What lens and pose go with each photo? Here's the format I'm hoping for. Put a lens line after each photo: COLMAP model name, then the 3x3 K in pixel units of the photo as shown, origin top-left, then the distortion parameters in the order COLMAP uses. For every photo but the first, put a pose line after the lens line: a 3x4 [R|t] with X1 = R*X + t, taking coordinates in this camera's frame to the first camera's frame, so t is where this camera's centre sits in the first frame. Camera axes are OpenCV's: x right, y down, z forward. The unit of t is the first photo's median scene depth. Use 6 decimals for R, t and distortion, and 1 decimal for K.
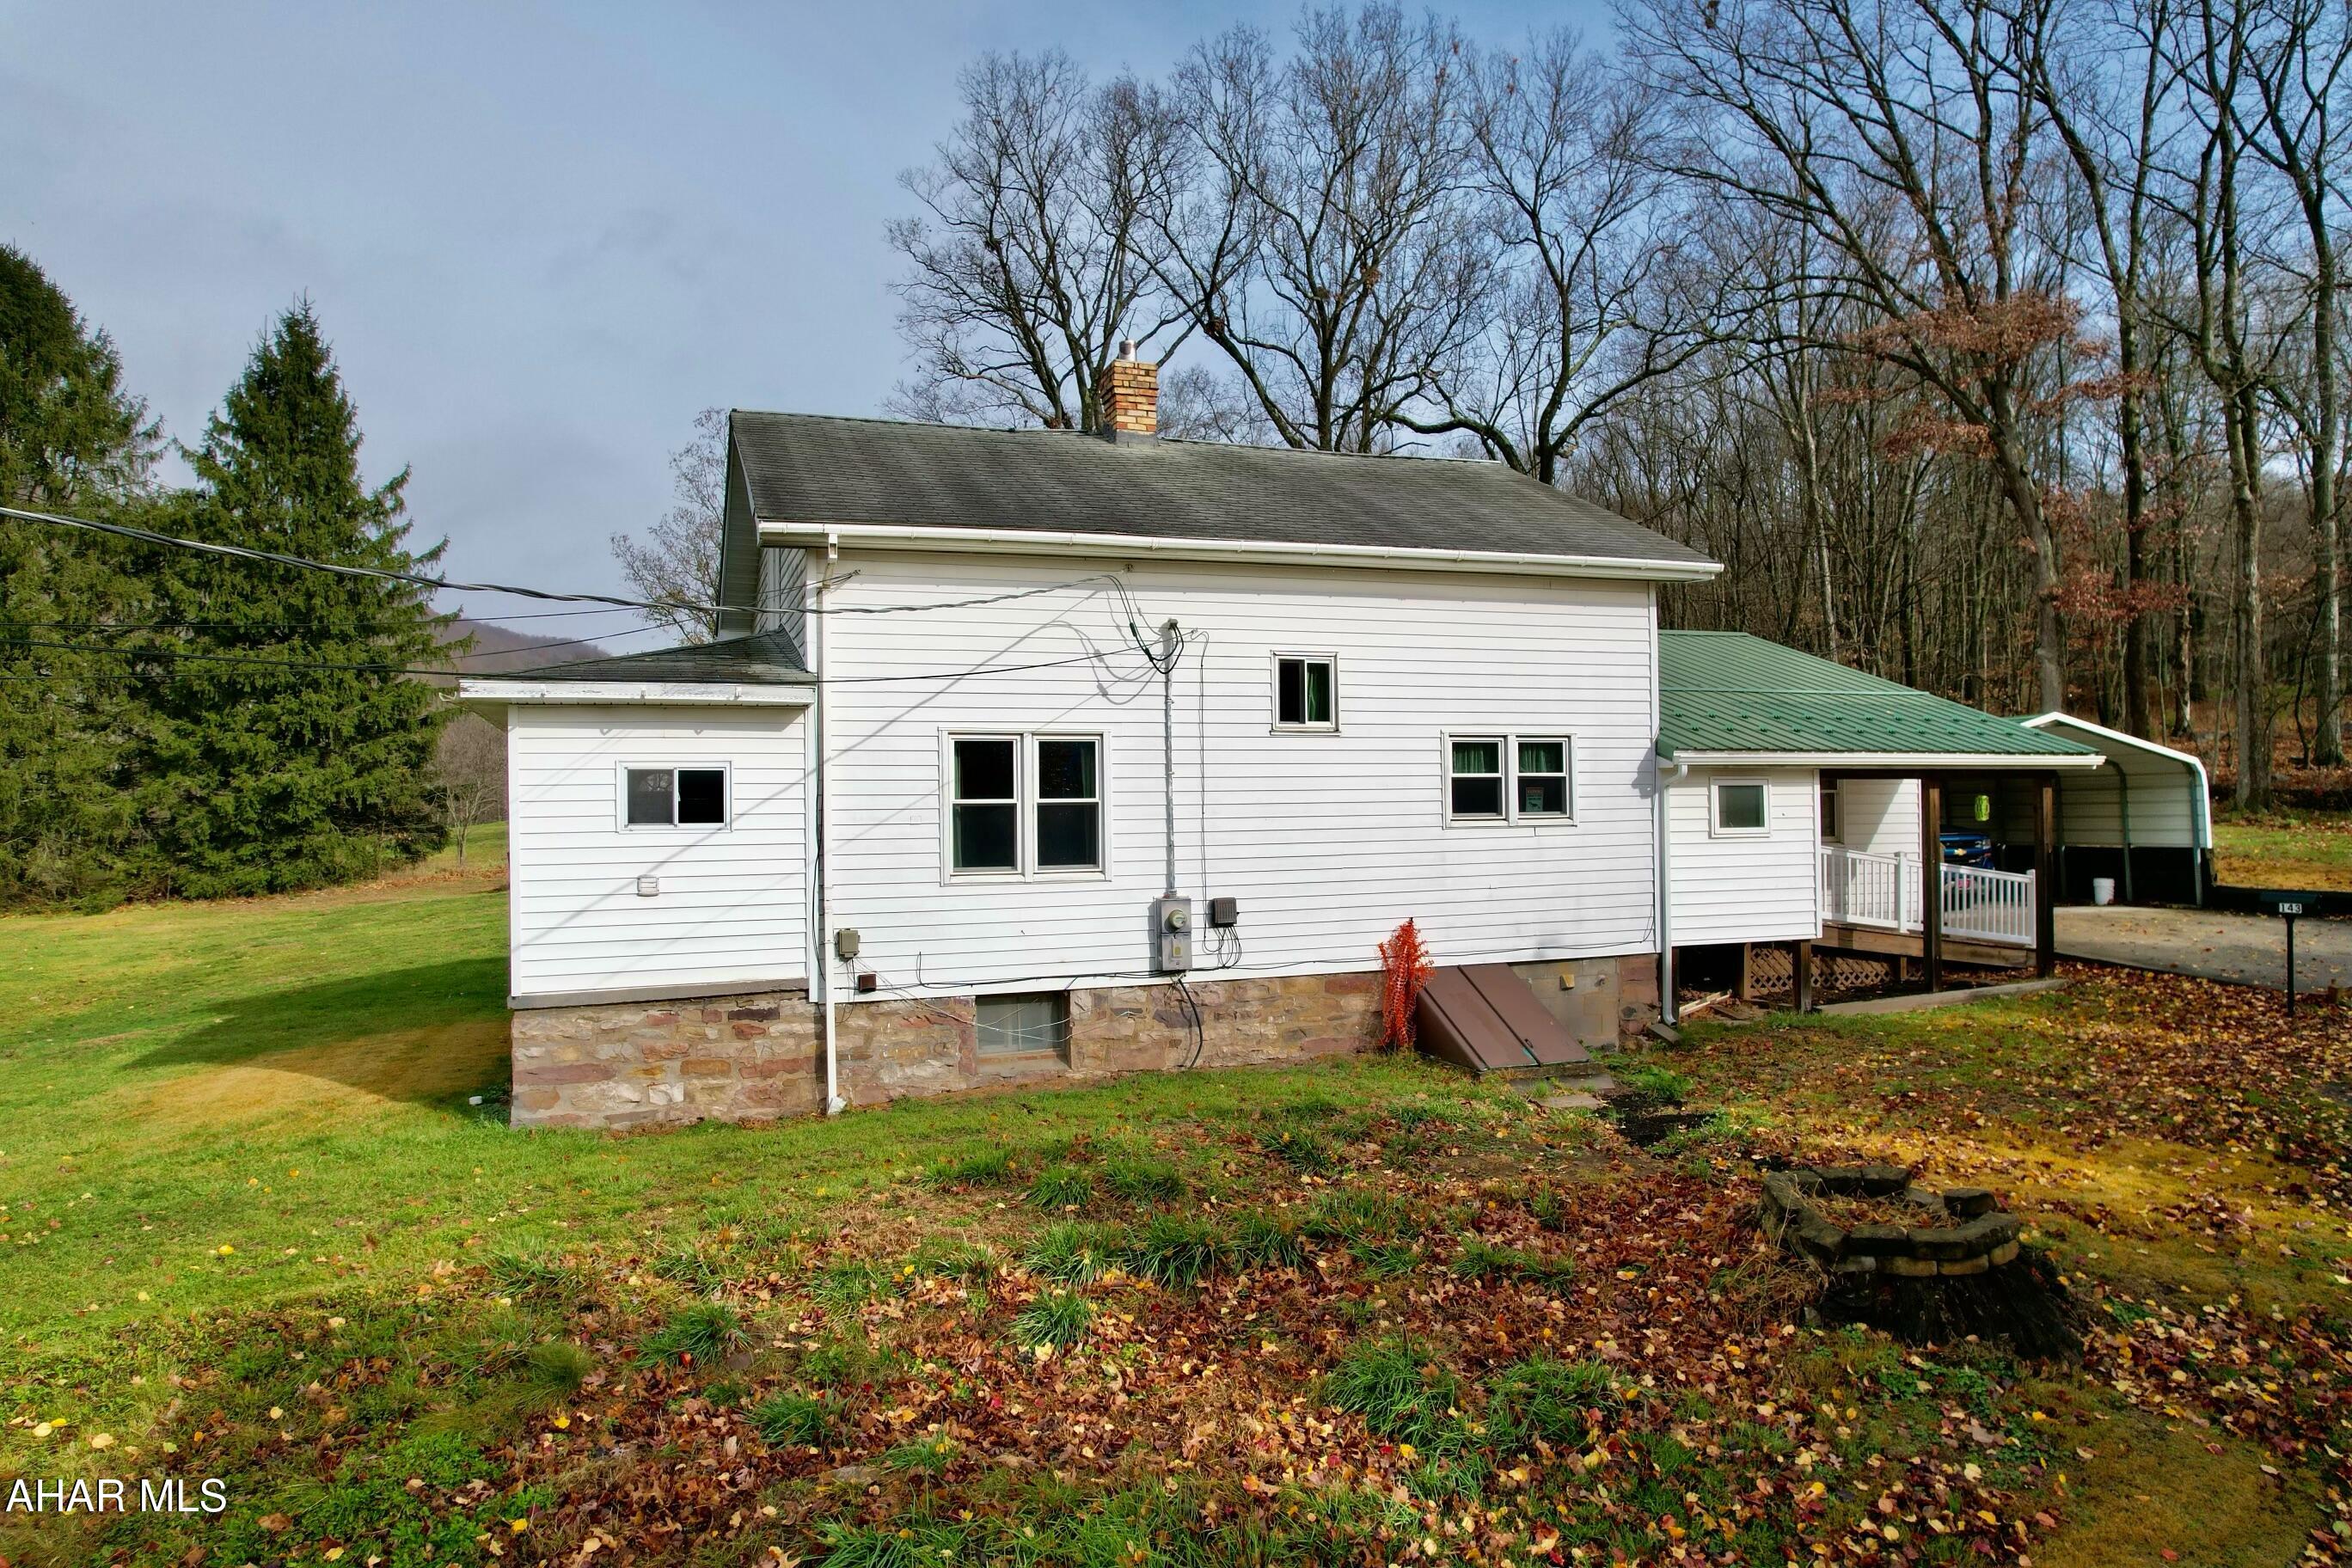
lens RADIAL K [[1512.5, 0, 1177.0], [0, 1512.5, 790.3], [0, 0, 1]] dist [-0.077173, 0.067978]
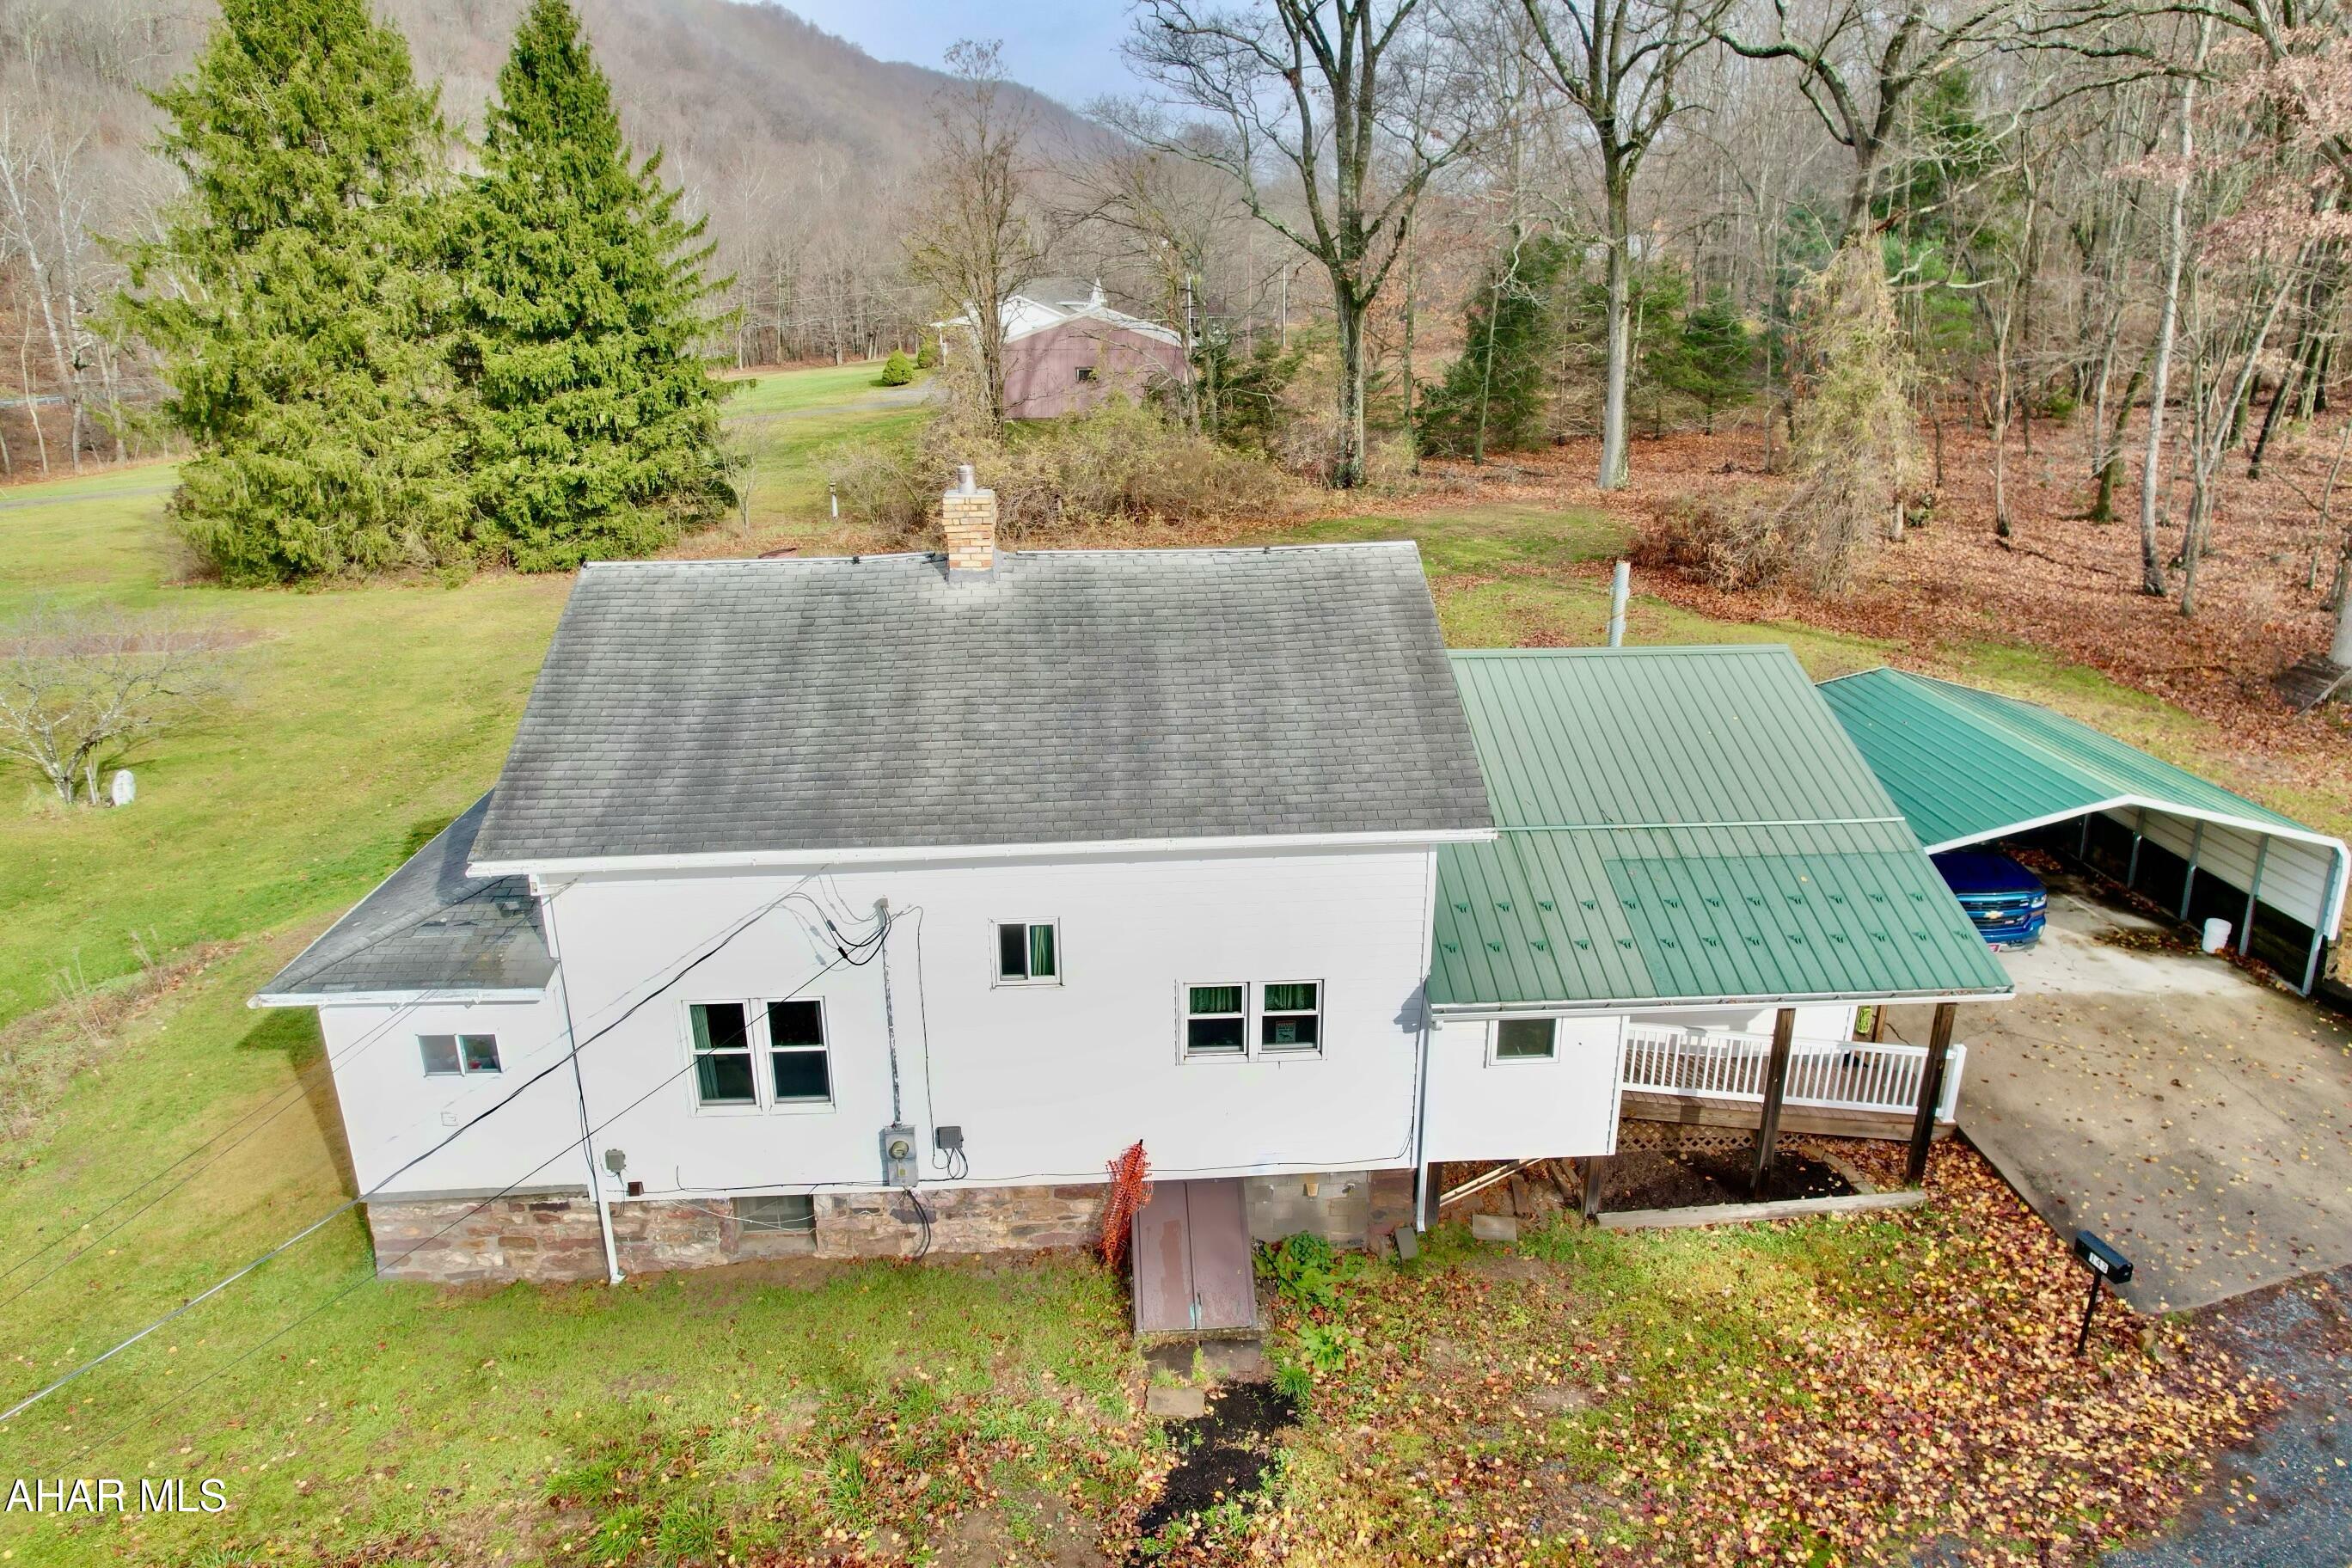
lens RADIAL K [[1512.5, 0, 1175.9], [0, 1512.5, 782.3], [0, 0, 1]] dist [-0.077173, 0.067978]
pose [[0.959092, 0.099207, -0.265141, 0.430844], [-0.001948, 0.938876, 0.344250, -0.513895], [0.283087, -0.329651, 0.900662, 0.126847]]
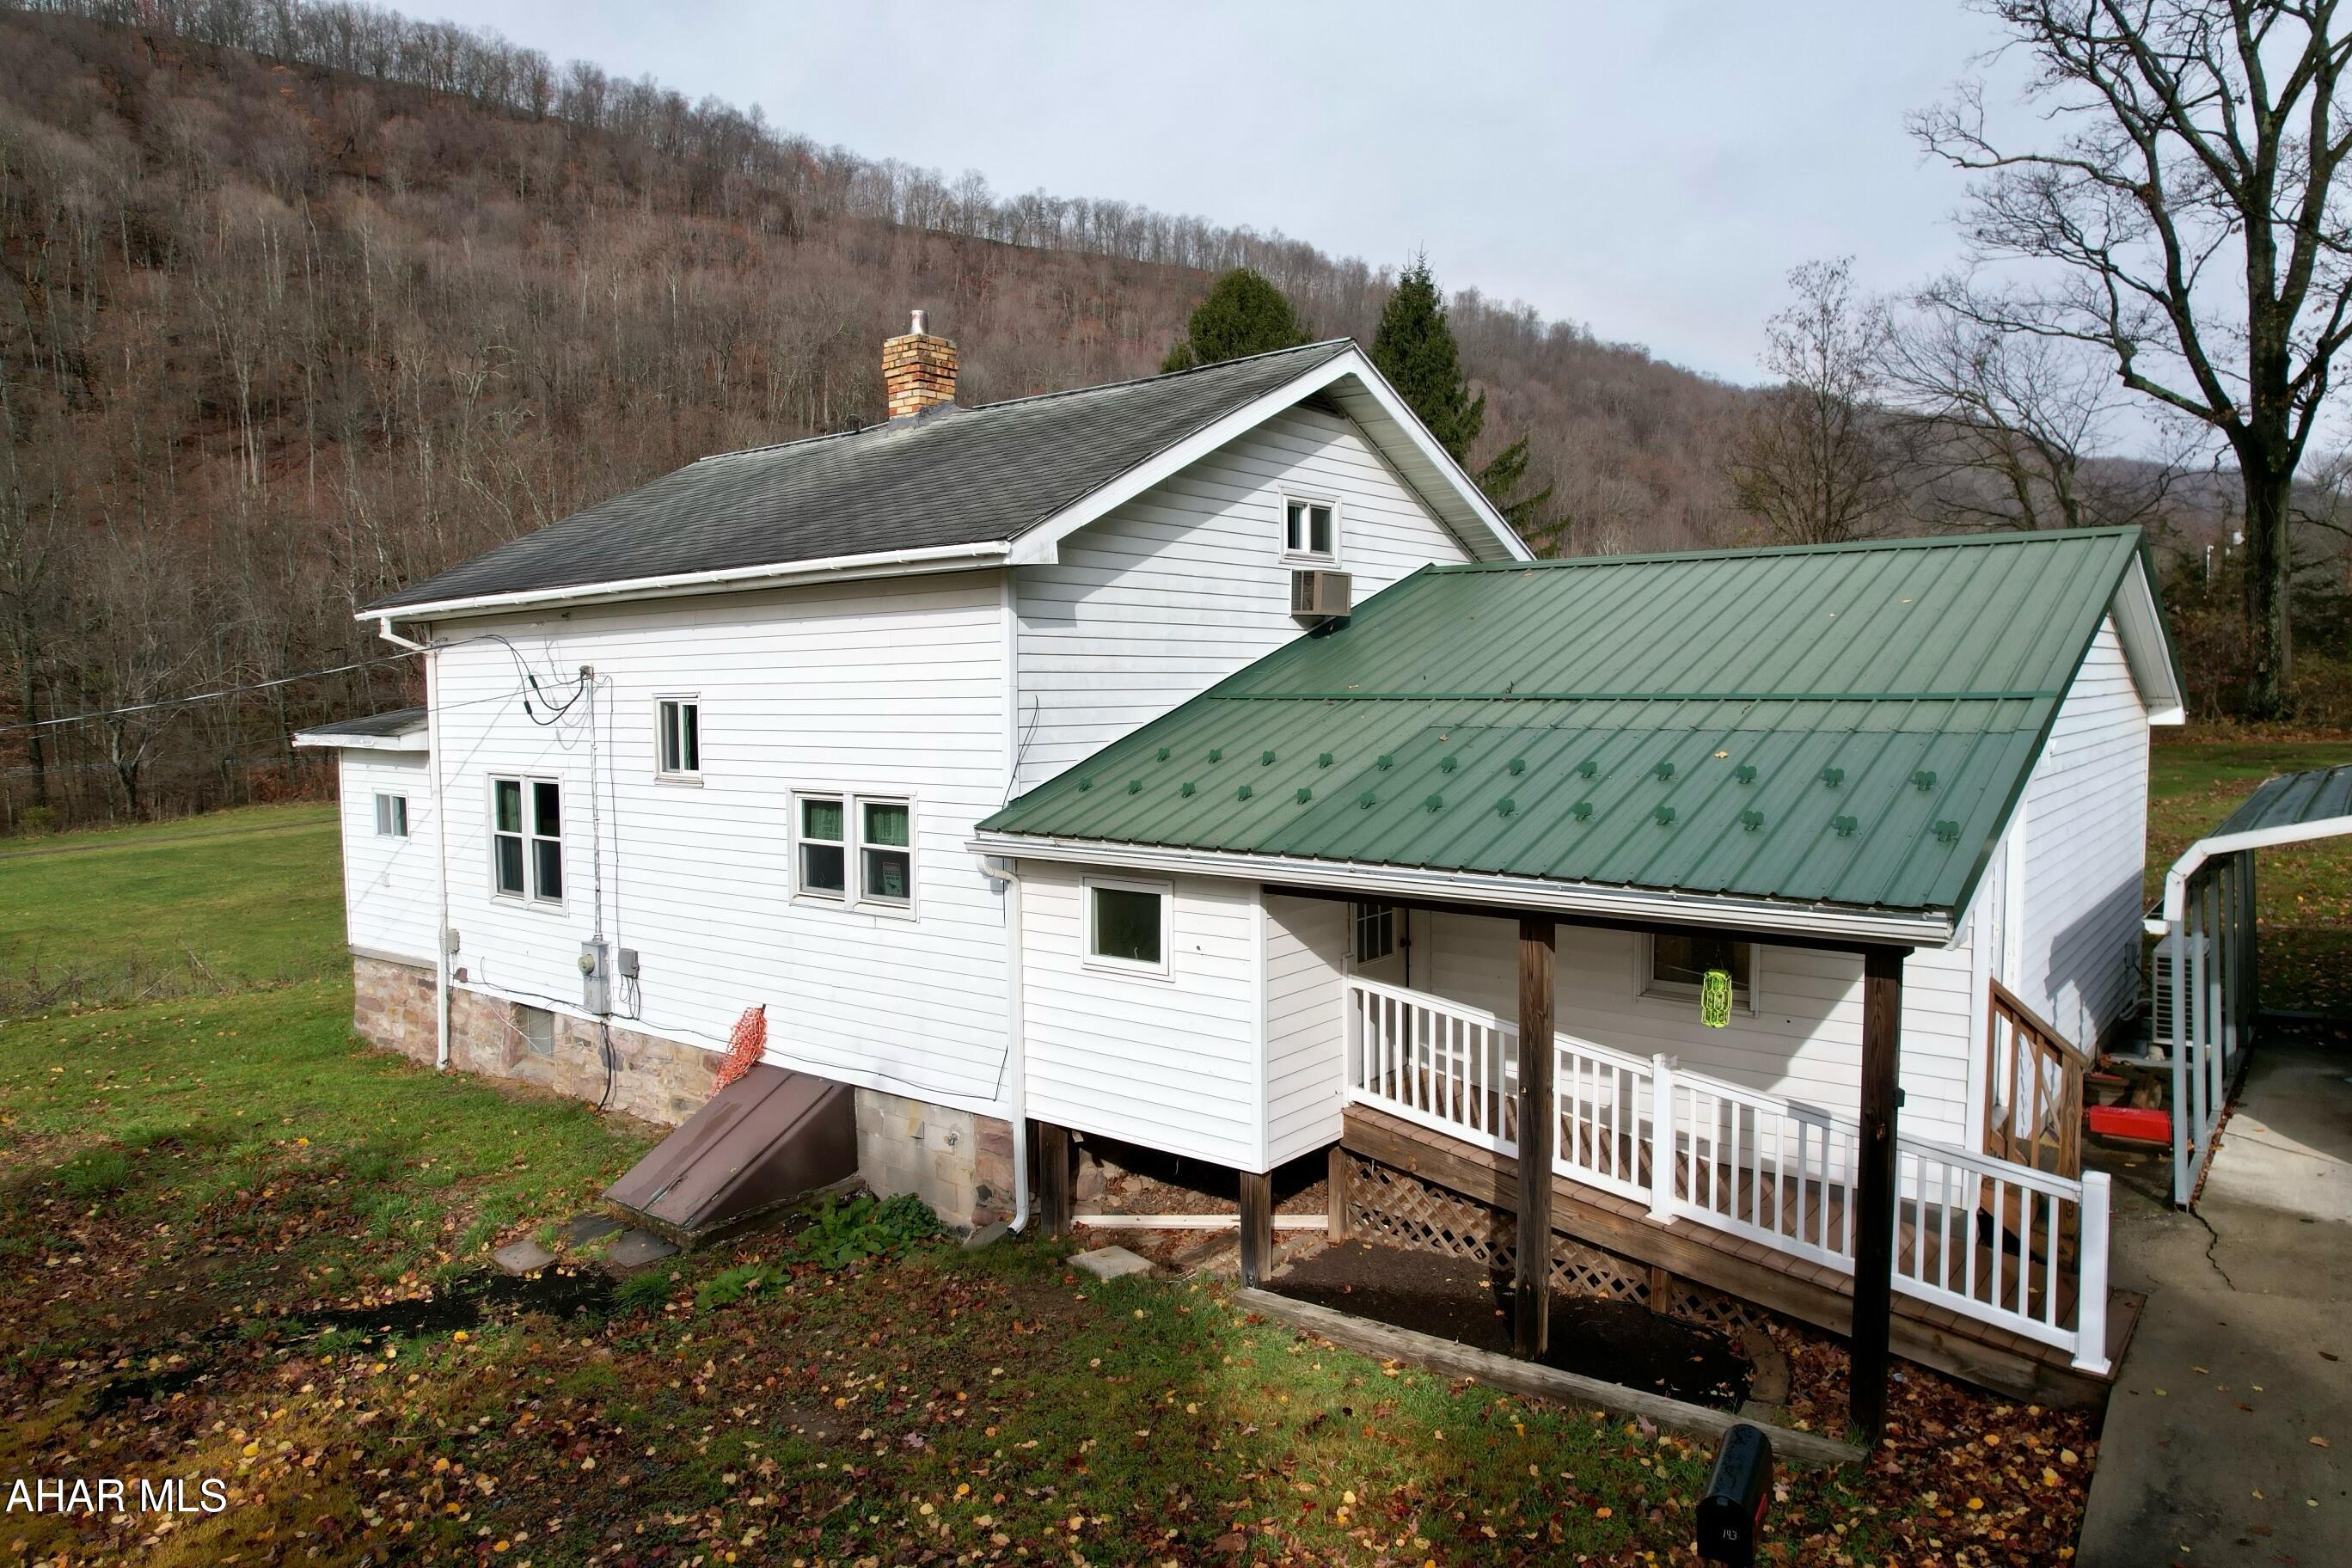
lens RADIAL K [[1512.5, 0, 1185.5], [0, 1512.5, 778.1], [0, 0, 1]] dist [-0.077173, 0.067978]
pose [[0.524207, 0.060231, -0.849458, 0.973547], [0.016071, 0.996618, 0.080583, -0.104396], [0.851439, -0.055894, 0.521466, 0.758700]]
